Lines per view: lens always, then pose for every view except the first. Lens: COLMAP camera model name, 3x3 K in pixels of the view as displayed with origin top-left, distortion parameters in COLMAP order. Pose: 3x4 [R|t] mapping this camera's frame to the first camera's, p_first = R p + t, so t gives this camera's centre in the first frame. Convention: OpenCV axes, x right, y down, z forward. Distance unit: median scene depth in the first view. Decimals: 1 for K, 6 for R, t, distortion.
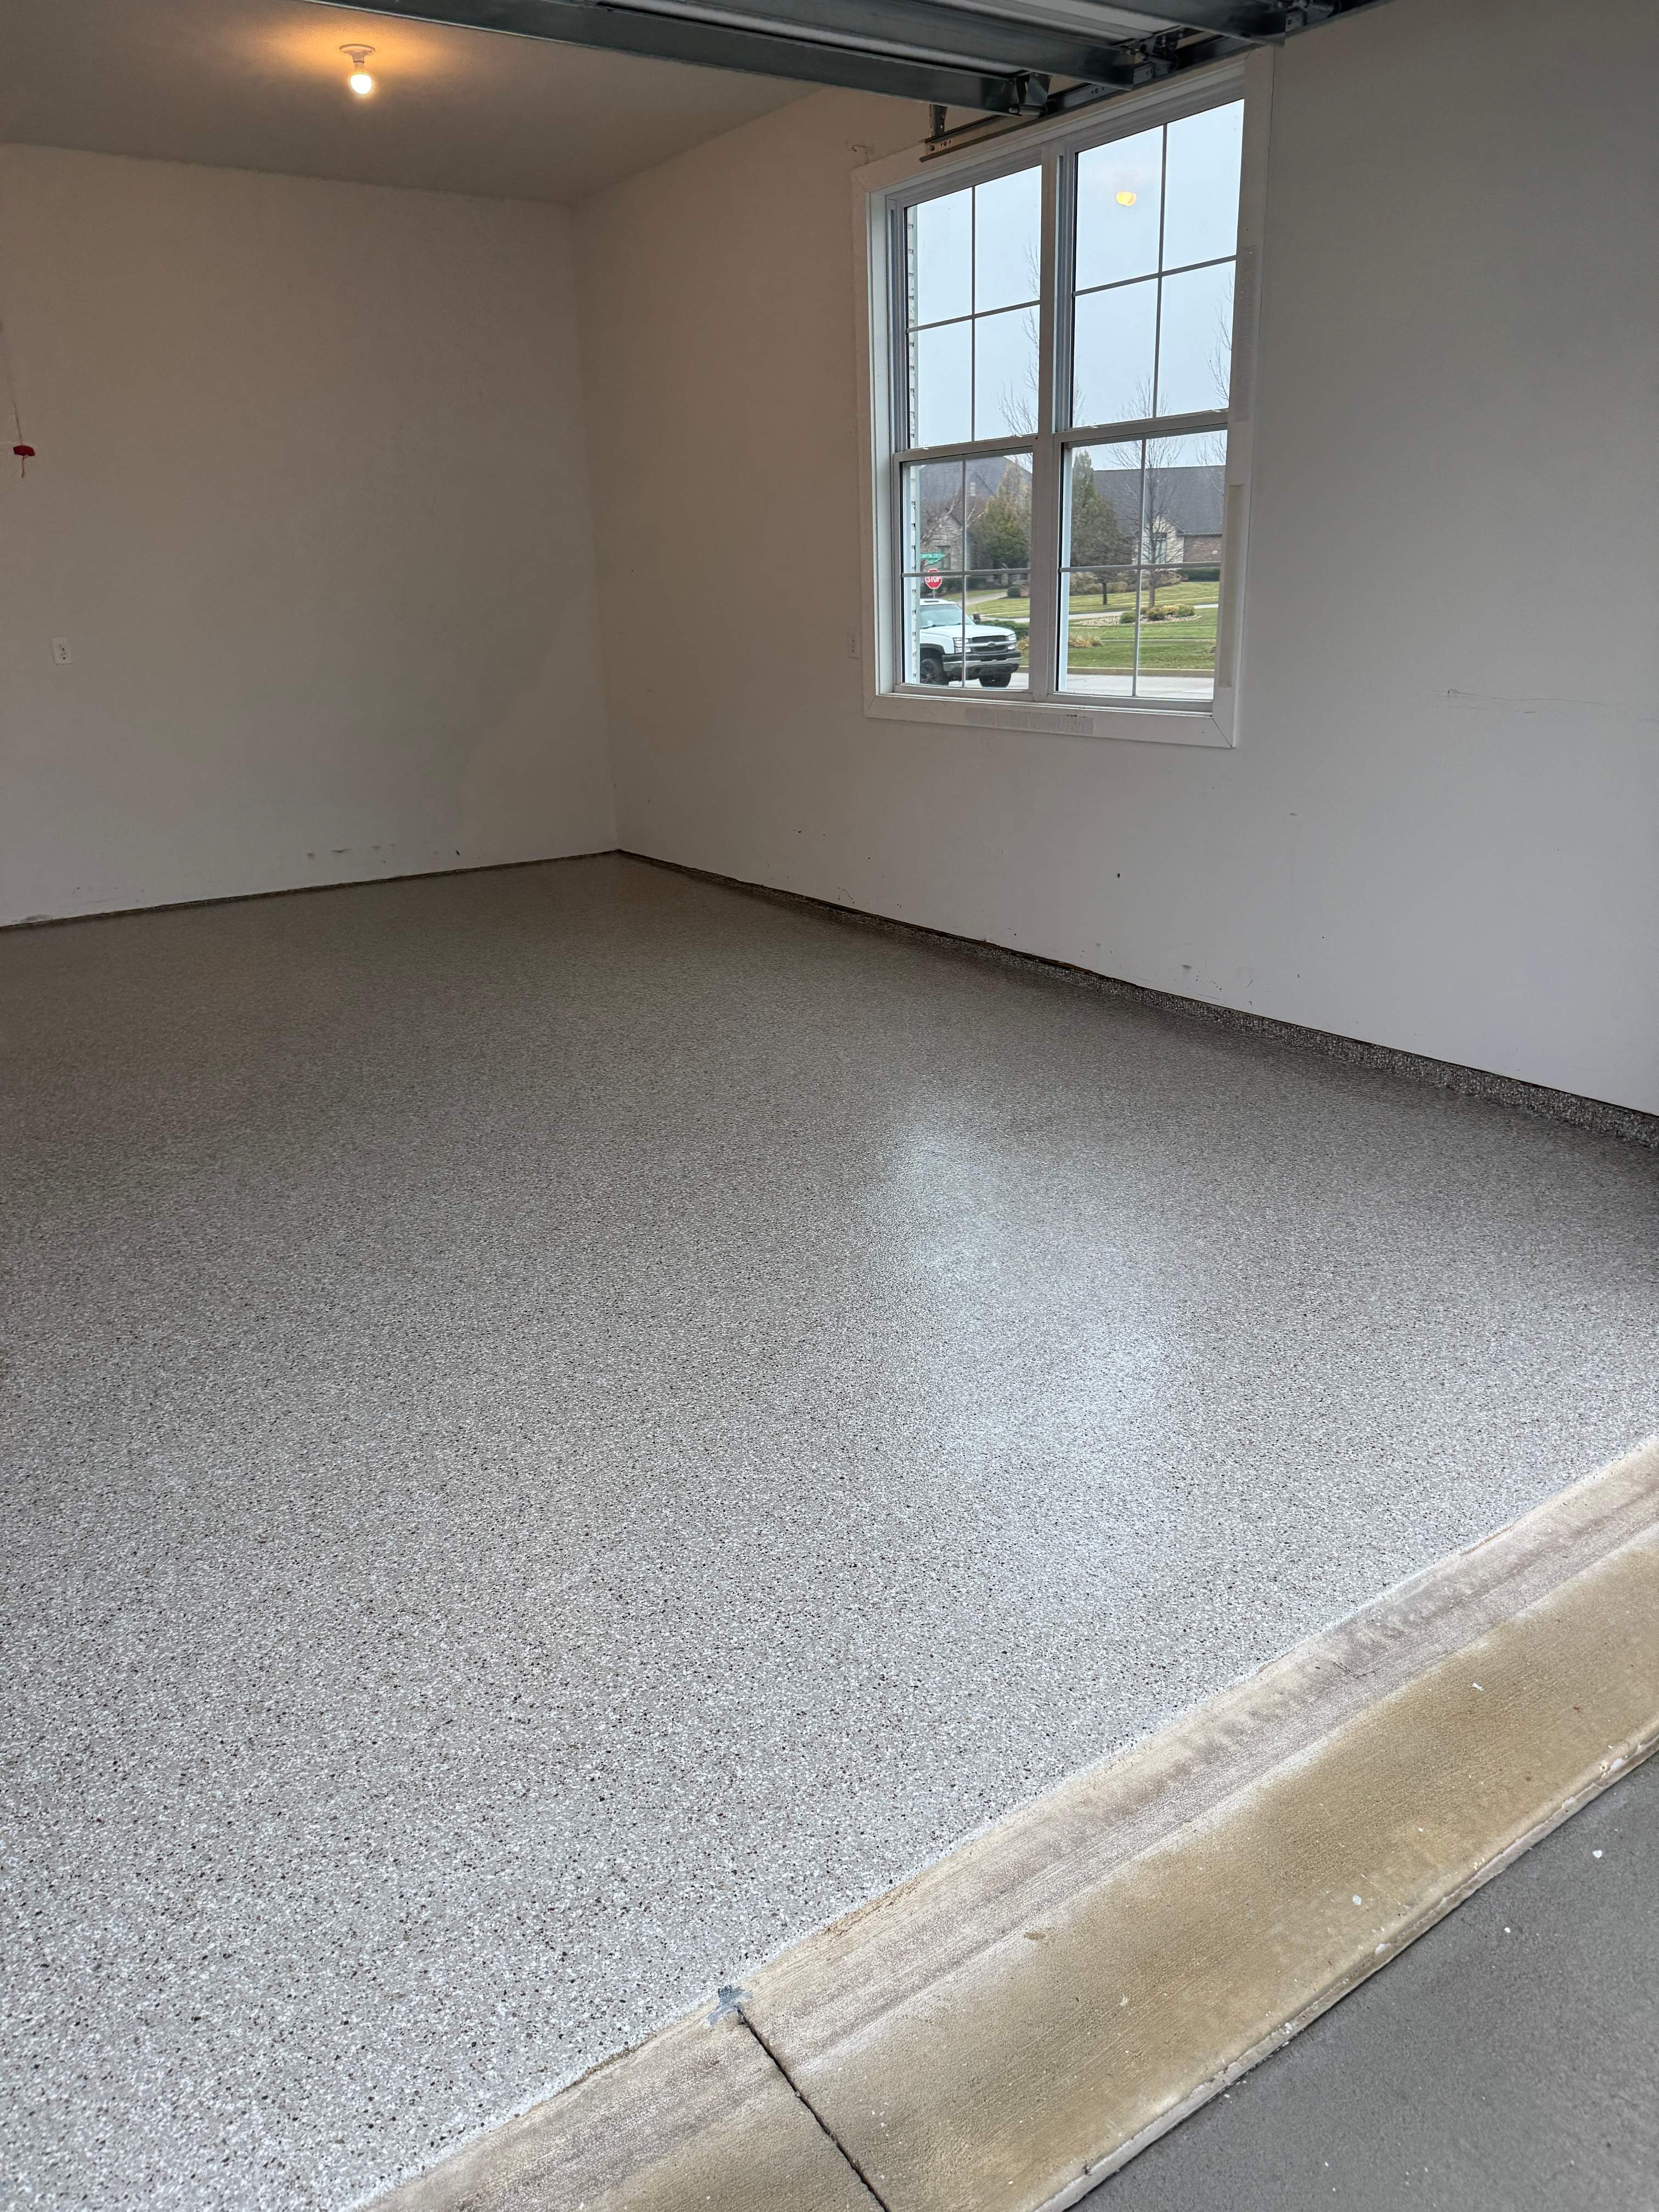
lens RADIAL K [[1603.6, 0, 829.5], [0, 1603.6, 1106.0], [0, 0, 1]] dist [0.001504, -0.002173]
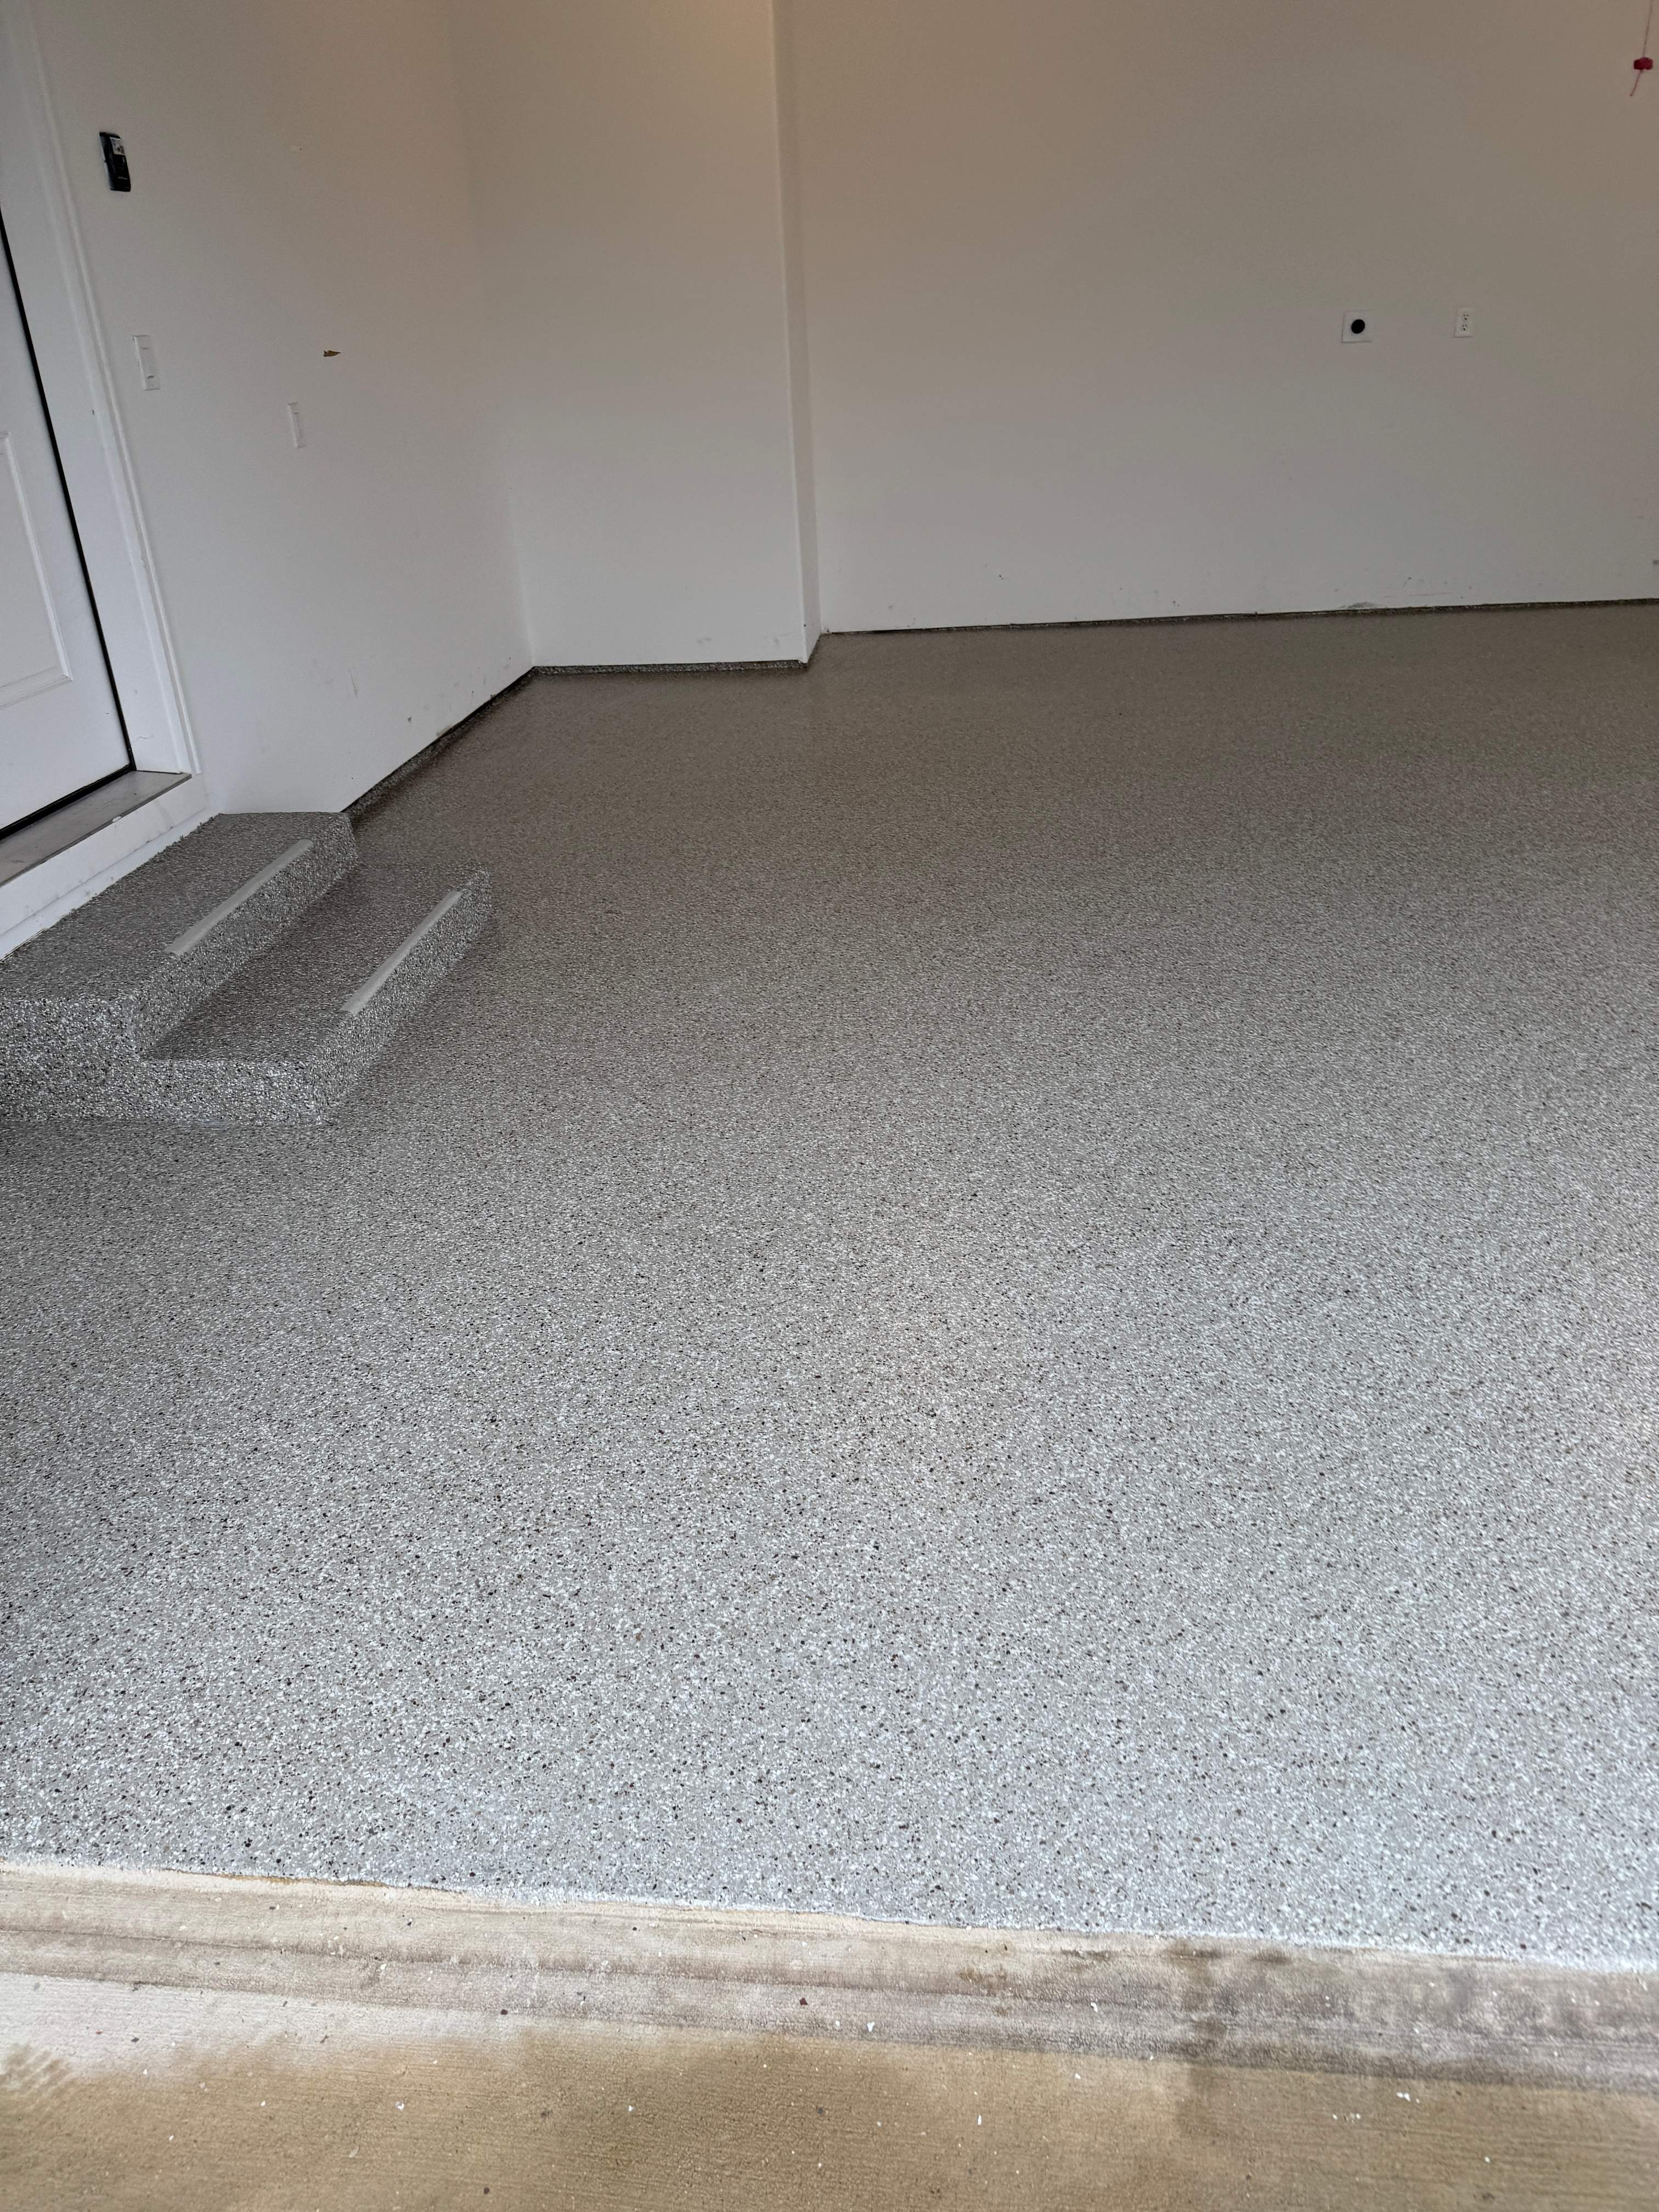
lens RADIAL K [[1584.1, 0, 795.6], [0, 1584.1, 1109.0], [0, 0, 1]] dist [0.049831, -0.052045]
pose [[0.750382, 0.285450, -0.596192, -0.189657], [-0.179765, 0.956081, 0.231505, 0.045547], [0.636090, -0.066543, 0.768740, -0.057839]]
